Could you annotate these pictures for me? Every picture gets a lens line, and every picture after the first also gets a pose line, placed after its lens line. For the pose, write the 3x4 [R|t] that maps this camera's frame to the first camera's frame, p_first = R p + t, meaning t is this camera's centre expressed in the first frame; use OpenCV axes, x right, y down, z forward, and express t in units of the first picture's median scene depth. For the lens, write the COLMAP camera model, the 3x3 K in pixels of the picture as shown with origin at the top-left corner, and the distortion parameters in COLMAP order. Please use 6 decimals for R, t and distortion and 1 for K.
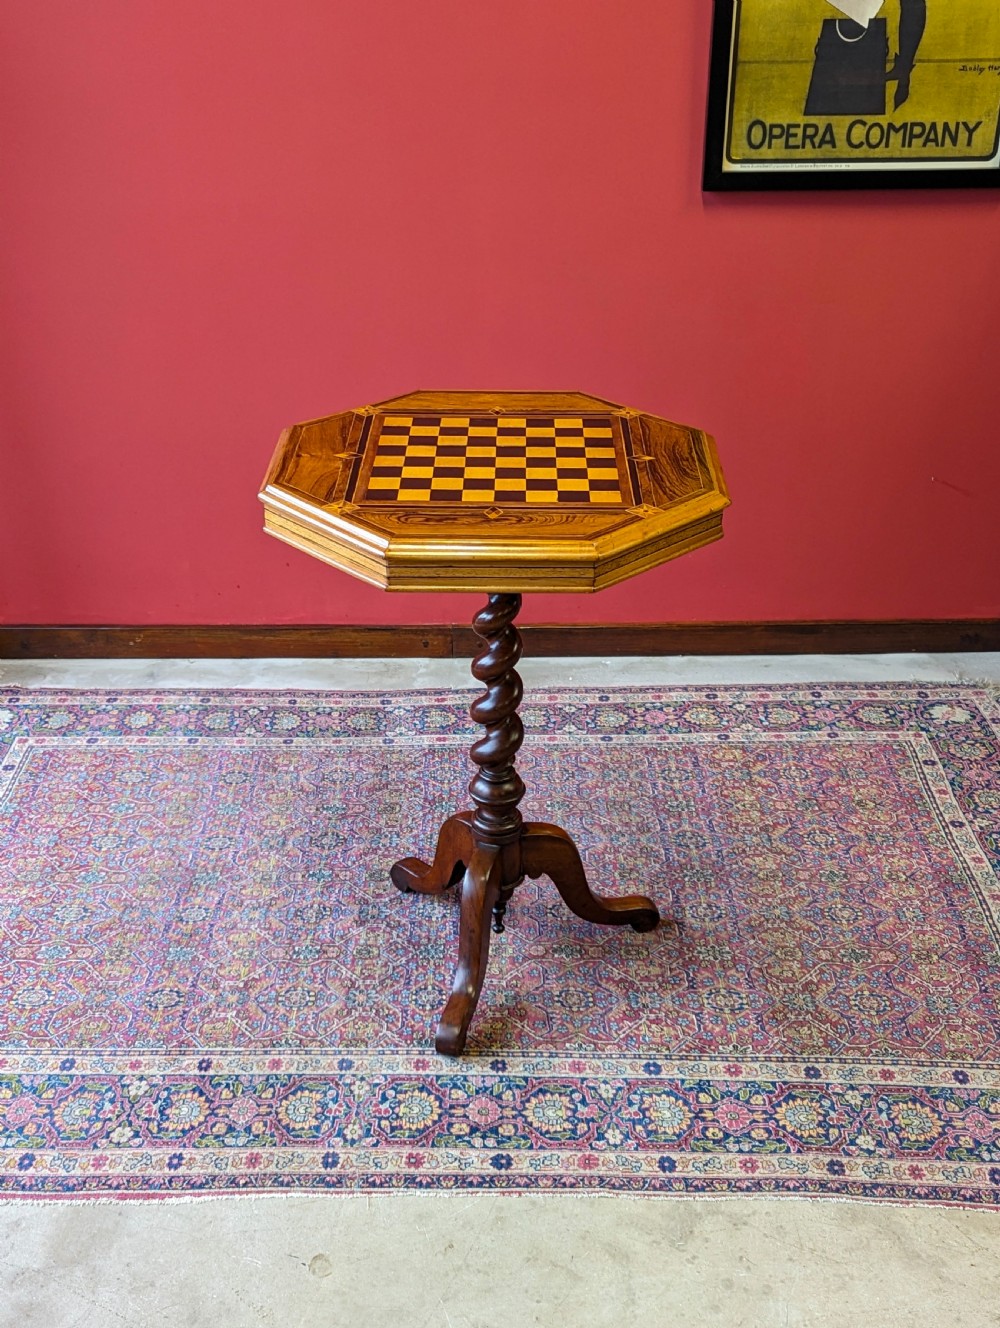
lens RADIAL K [[1547.3, 0, 495.5], [0, 1547.3, 722.4], [0, 0, 1]] dist [0.101756, -0.120563]
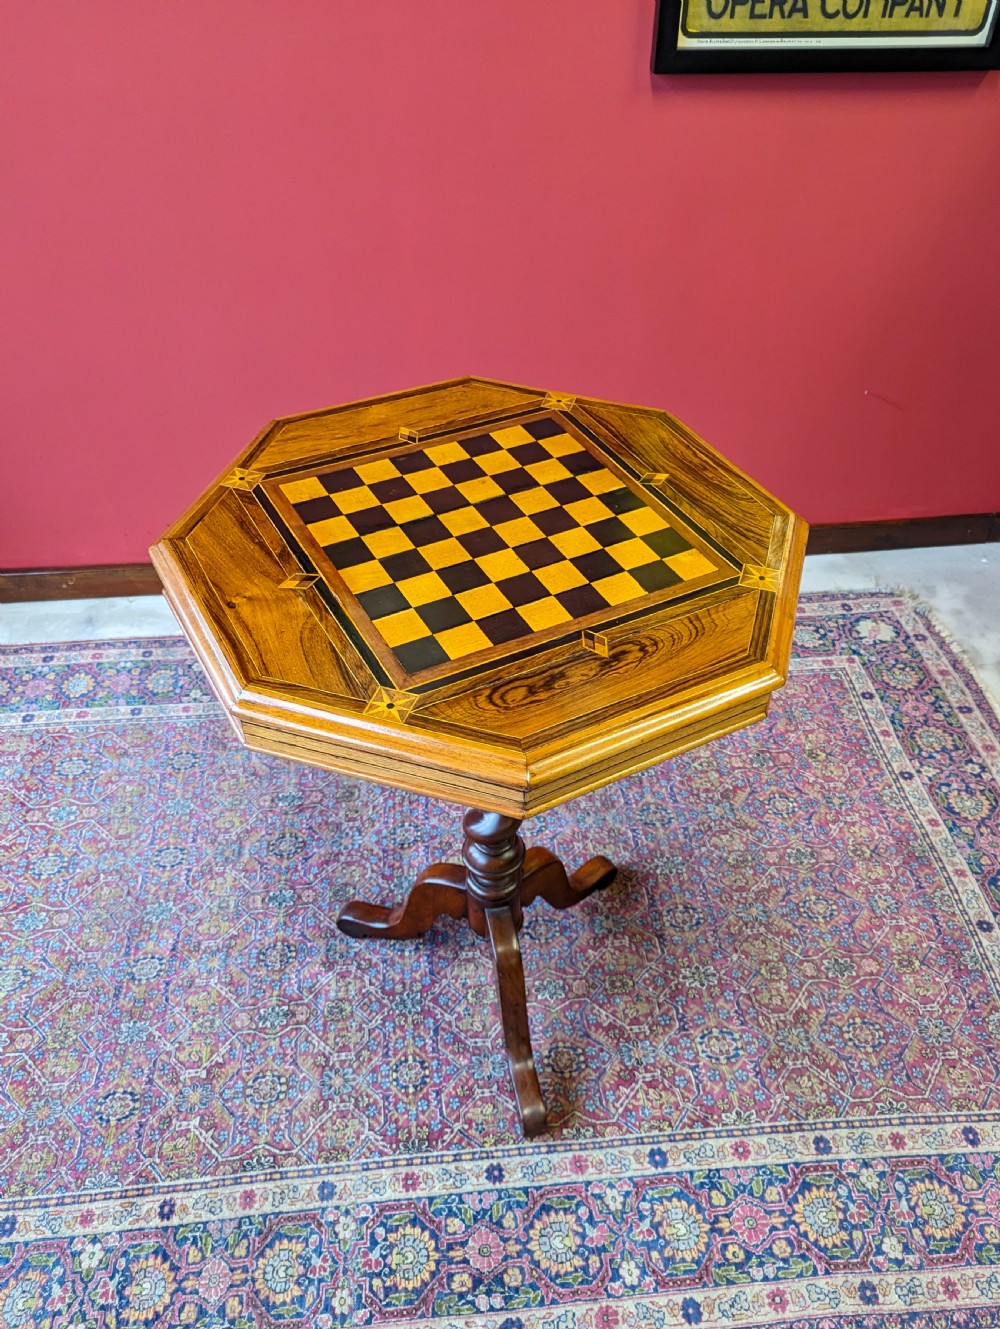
lens RADIAL K [[1010.9, 0, 533.1], [0, 1010.9, 710.6], [0, 0, 1]] dist [0.051503, -0.035222]
pose [[0.992216, -0.069804, 0.103123, -0.017043], [0.039113, 0.960905, 0.274102, -0.190680], [-0.118225, -0.267935, 0.956156, 0.446870]]
